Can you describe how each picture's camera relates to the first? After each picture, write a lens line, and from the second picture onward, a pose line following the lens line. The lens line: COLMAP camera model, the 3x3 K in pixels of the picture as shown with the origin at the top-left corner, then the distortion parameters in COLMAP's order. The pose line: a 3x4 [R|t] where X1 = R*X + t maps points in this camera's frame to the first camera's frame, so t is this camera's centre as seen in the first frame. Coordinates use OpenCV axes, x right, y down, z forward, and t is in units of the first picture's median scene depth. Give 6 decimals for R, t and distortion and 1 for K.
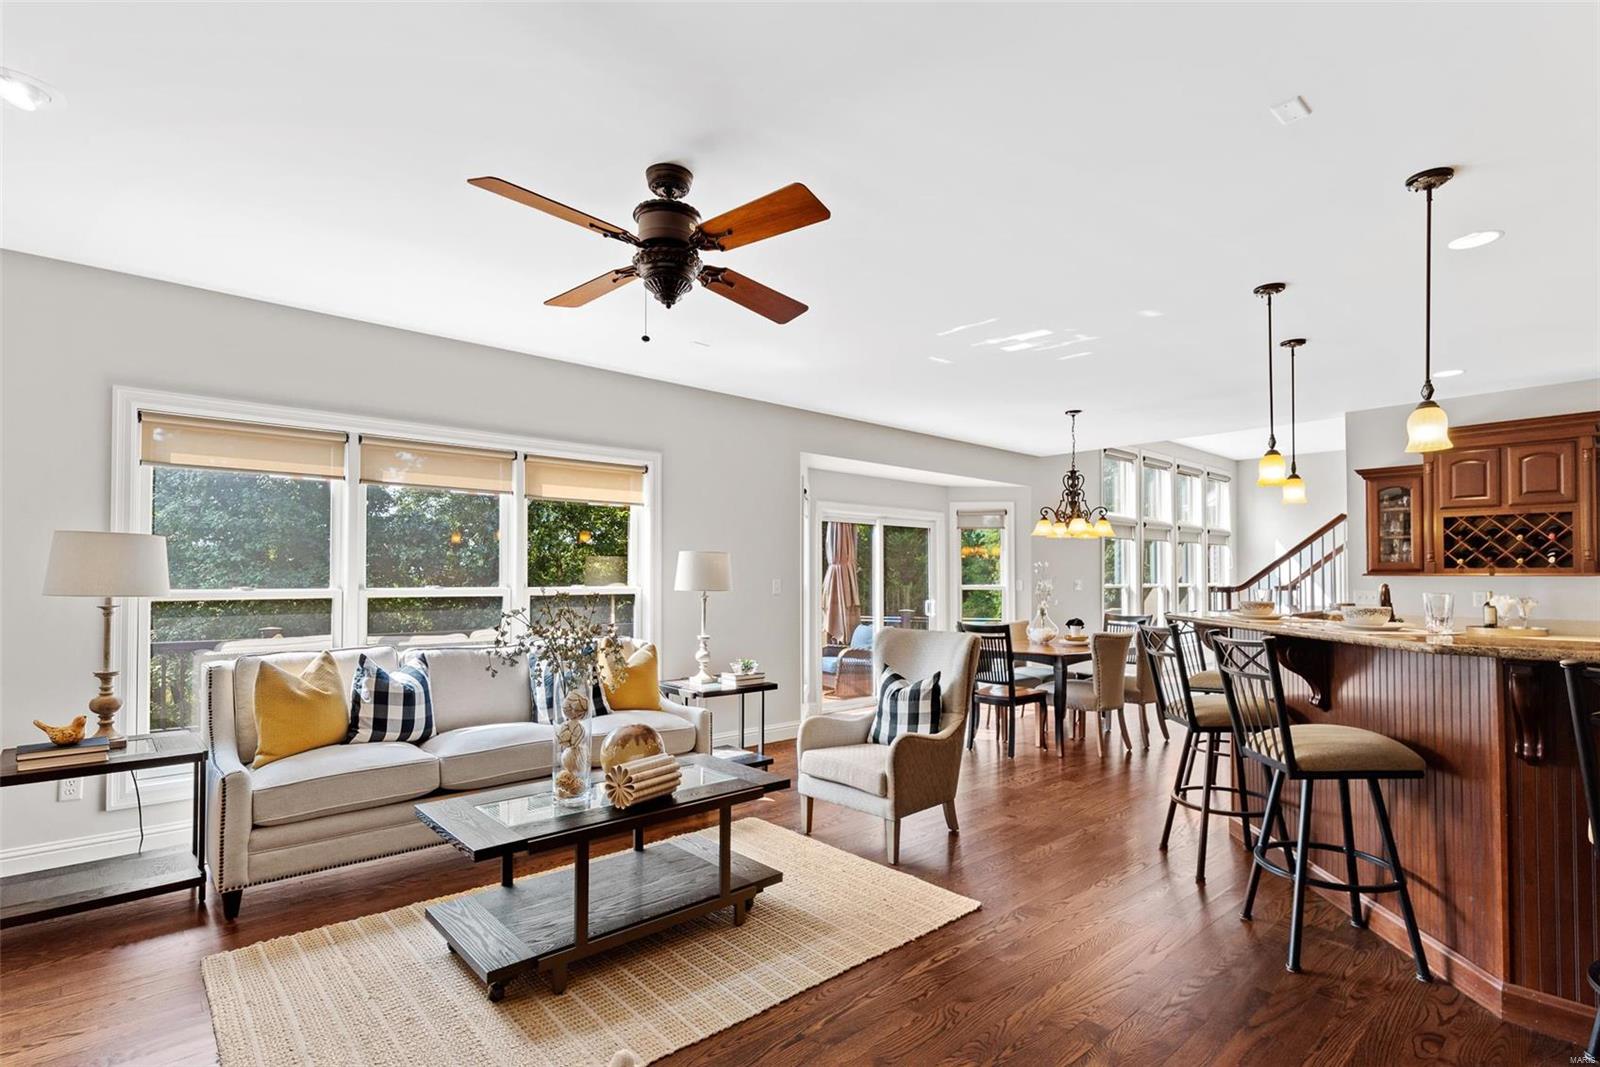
lens RADIAL K [[766.3, 0, 825.3], [0, 766.3, 565.1], [0, 0, 1]] dist [0.002315, 0.000486]
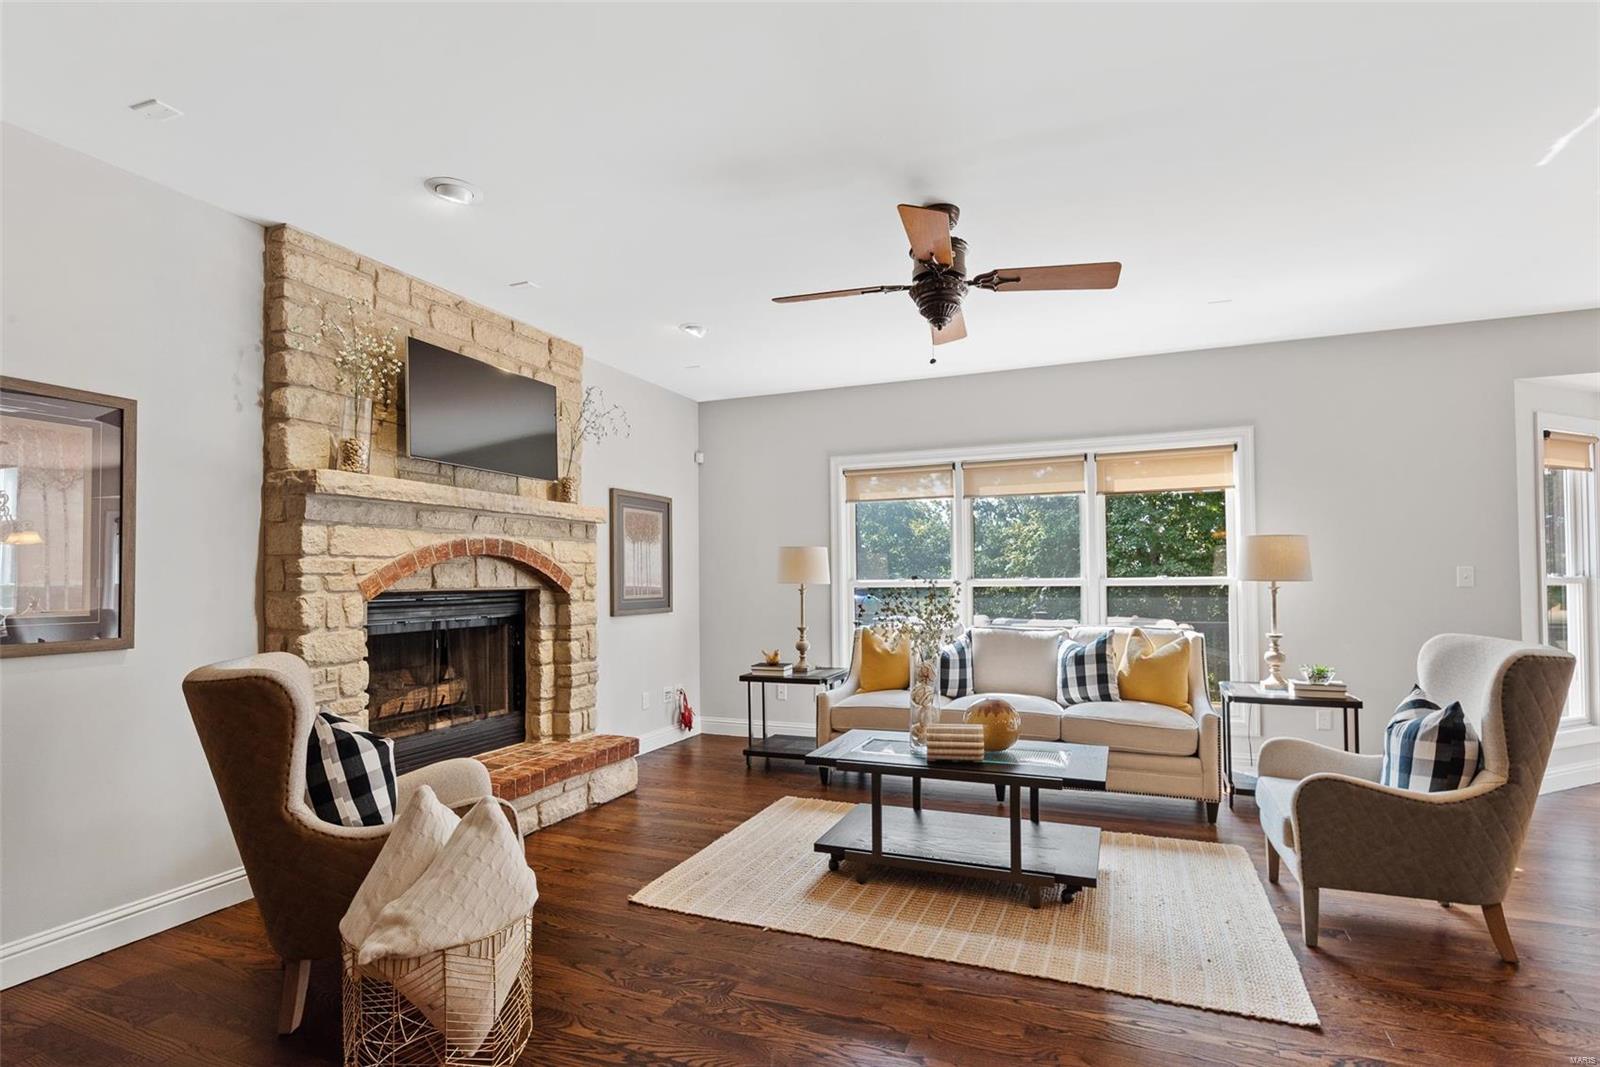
lens RADIAL K [[766.3, 0, 825.3], [0, 766.3, 565.1], [0, 0, 1]] dist [0.002315, 0.000486]
pose [[0.438015, -0.021235, -0.898717, 0.501625], [0.027198, 0.999576, -0.010363, 0.014149], [0.898556, -0.019904, 0.438407, 0.229006]]
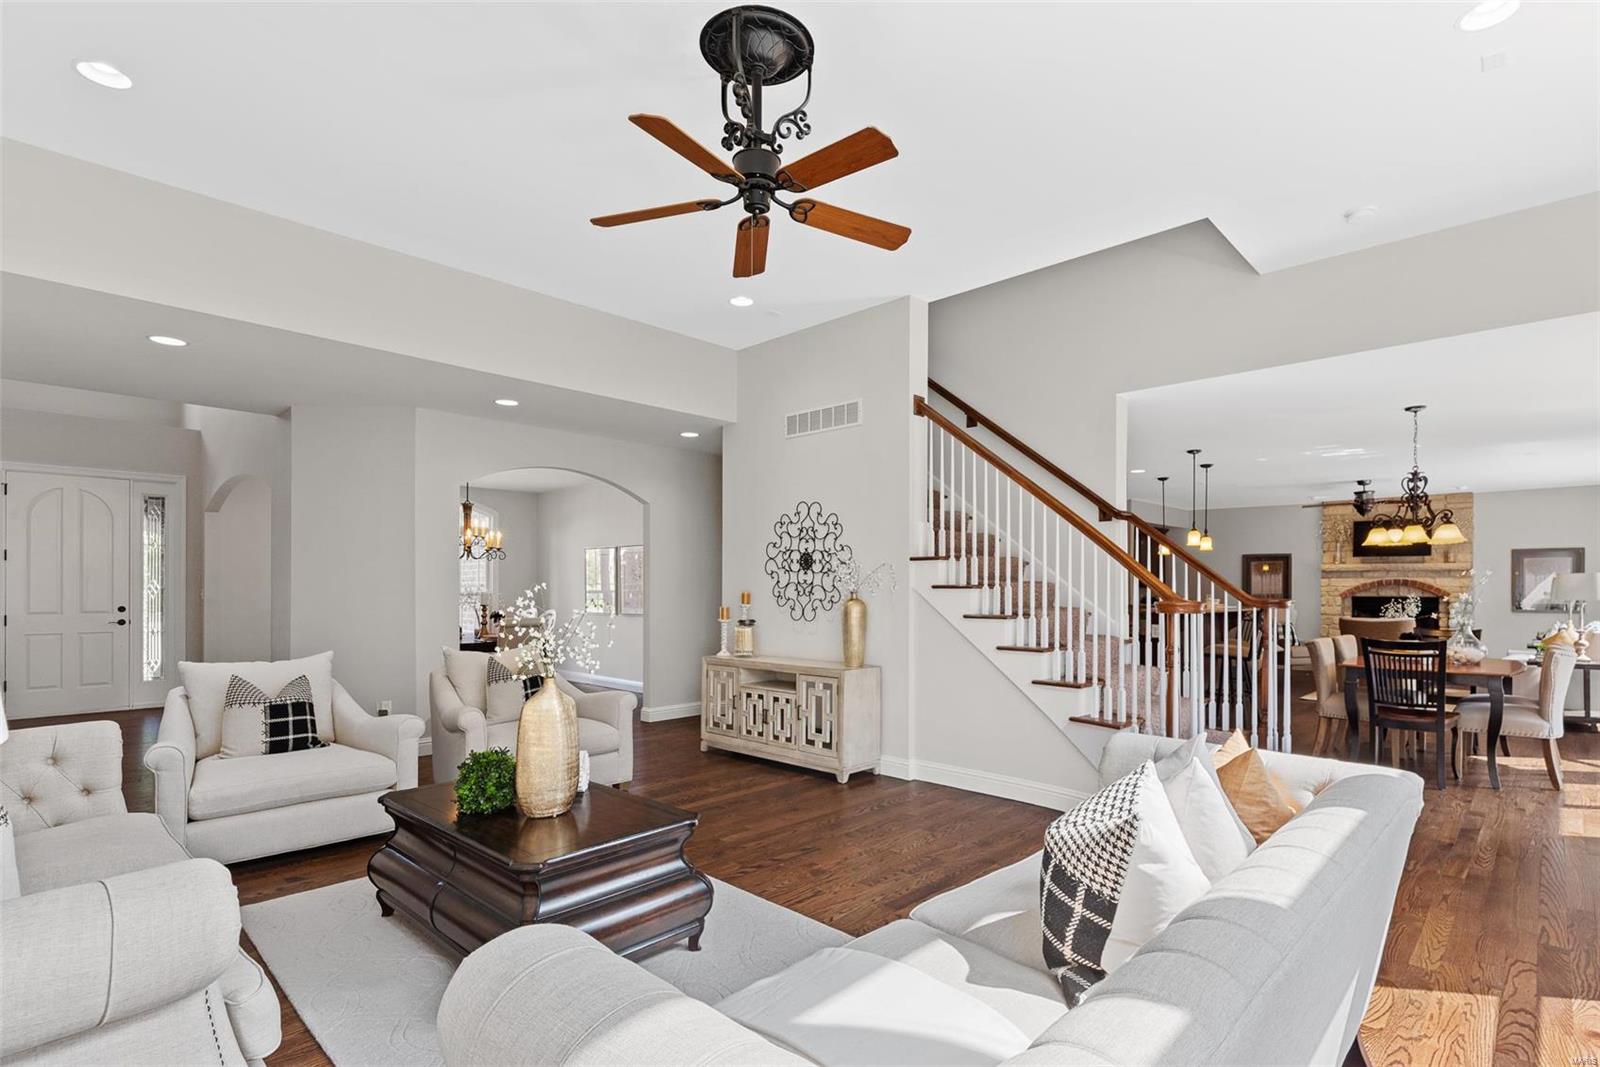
lens RADIAL K [[778.5, 0, 826.0], [0, 778.5, 588.0], [0, 0, 1]] dist [0.005095, 0.000562]
pose [[-0.997008, -0.005131, -0.077127, 1.795191], [-0.003431, 0.999748, -0.022170, 0.063589], [0.077222, -0.021839, -0.996775, 3.063055]]
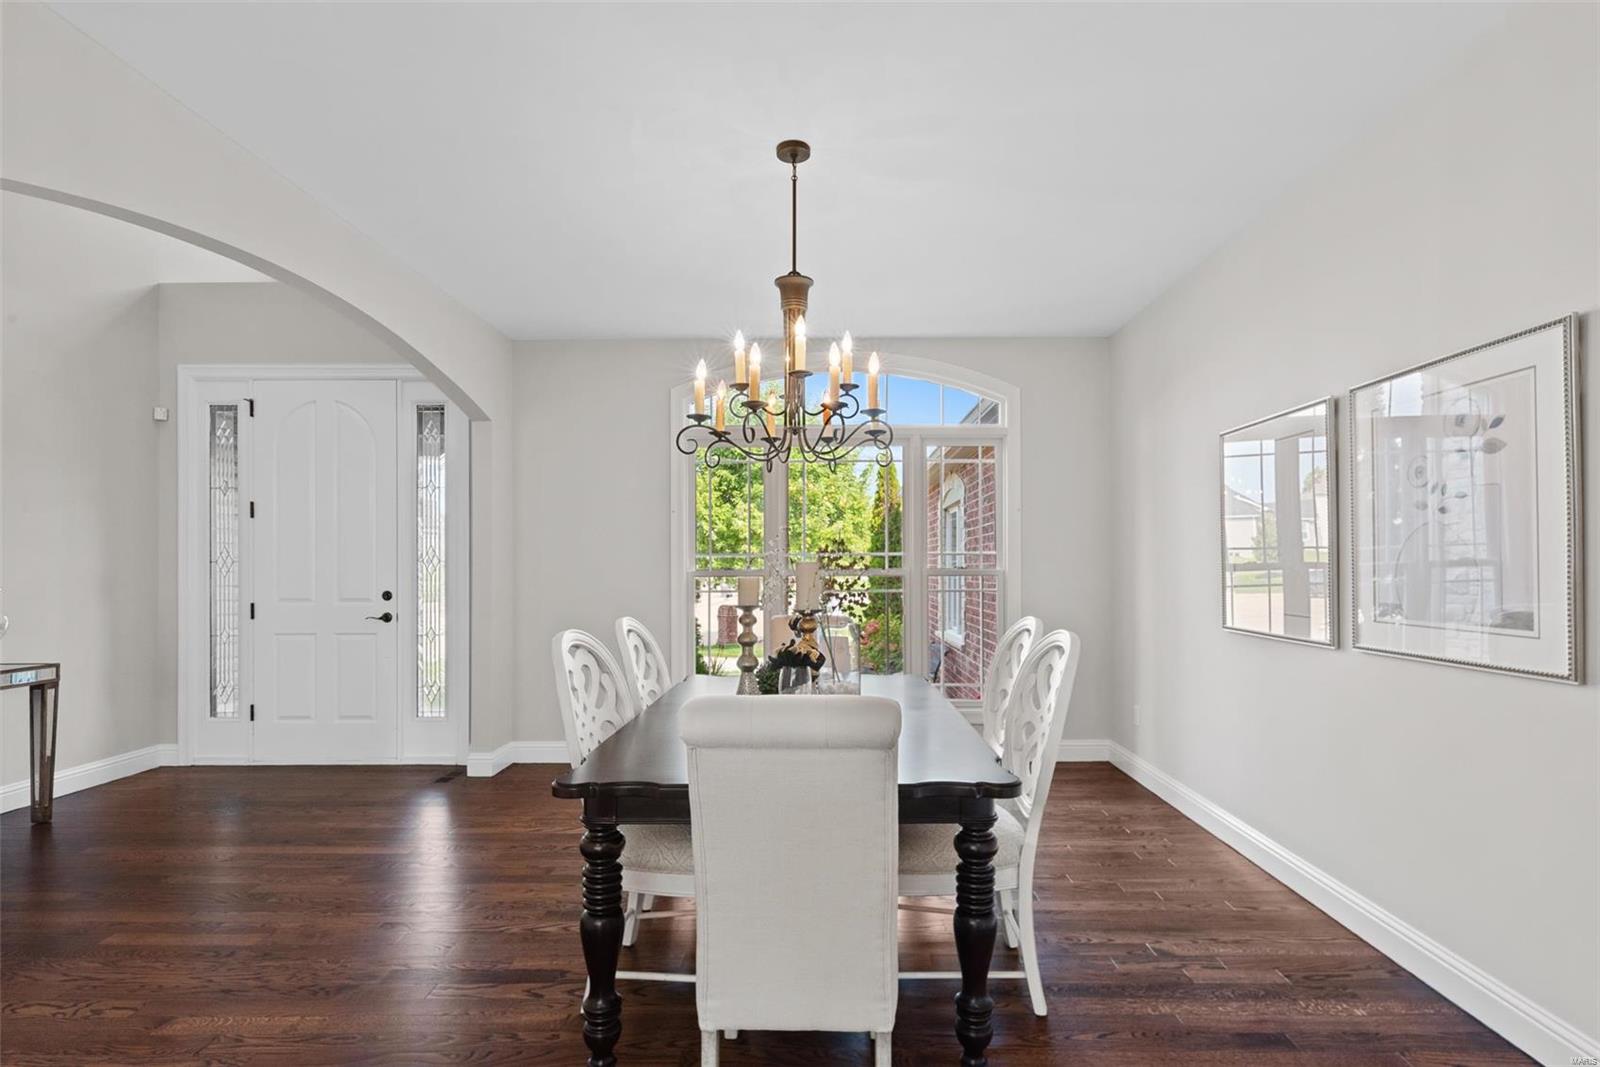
lens RADIAL K [[783.9, 0, 817.8], [0, 783.9, 591.3], [0, 0, 1]] dist [0.001943, -0.000892]
pose [[-0.730710, -0.022845, 0.682306, 2.146609], [-0.016019, 0.999739, 0.016318, 0.042070], [-0.682500, 0.000994, -0.730885, 1.275382]]
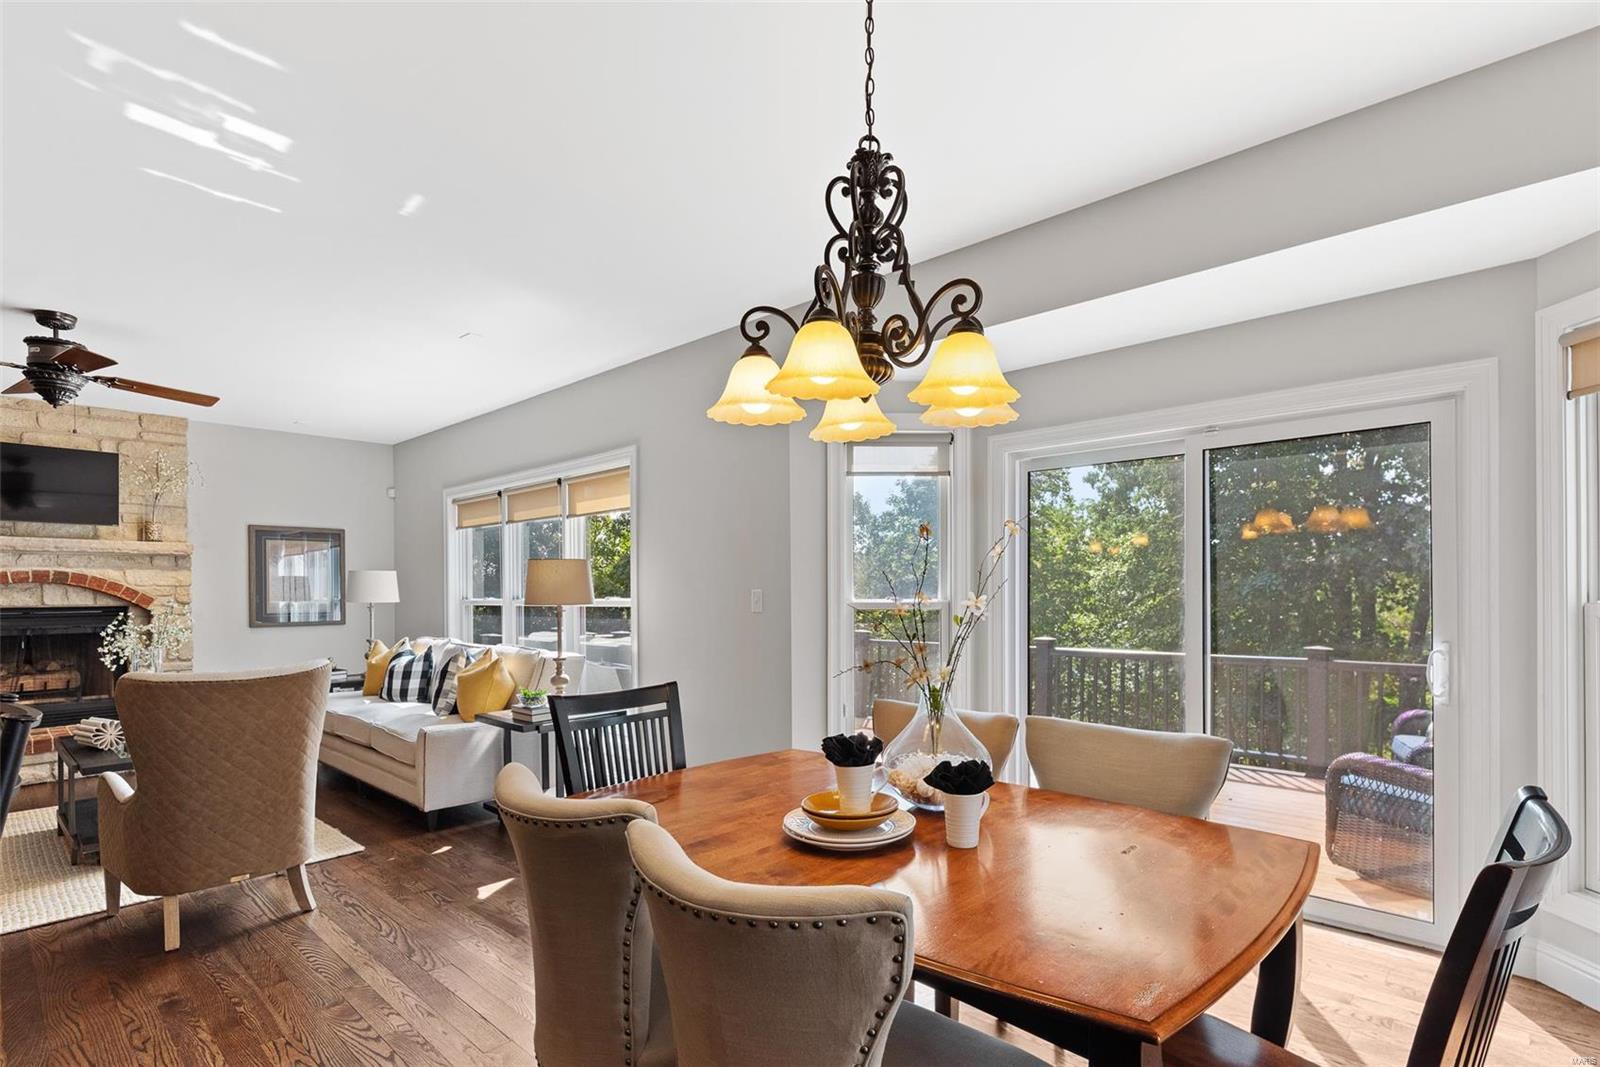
lens RADIAL K [[783.9, 0, 817.8], [0, 783.9, 591.3], [0, 0, 1]] dist [0.001943, -0.000892]
pose [[0.086201, -0.002340, -0.996275, 0.948045], [0.027916, 0.999610, 0.000068, 0.034888], [0.995887, -0.027818, 0.086233, 1.558690]]
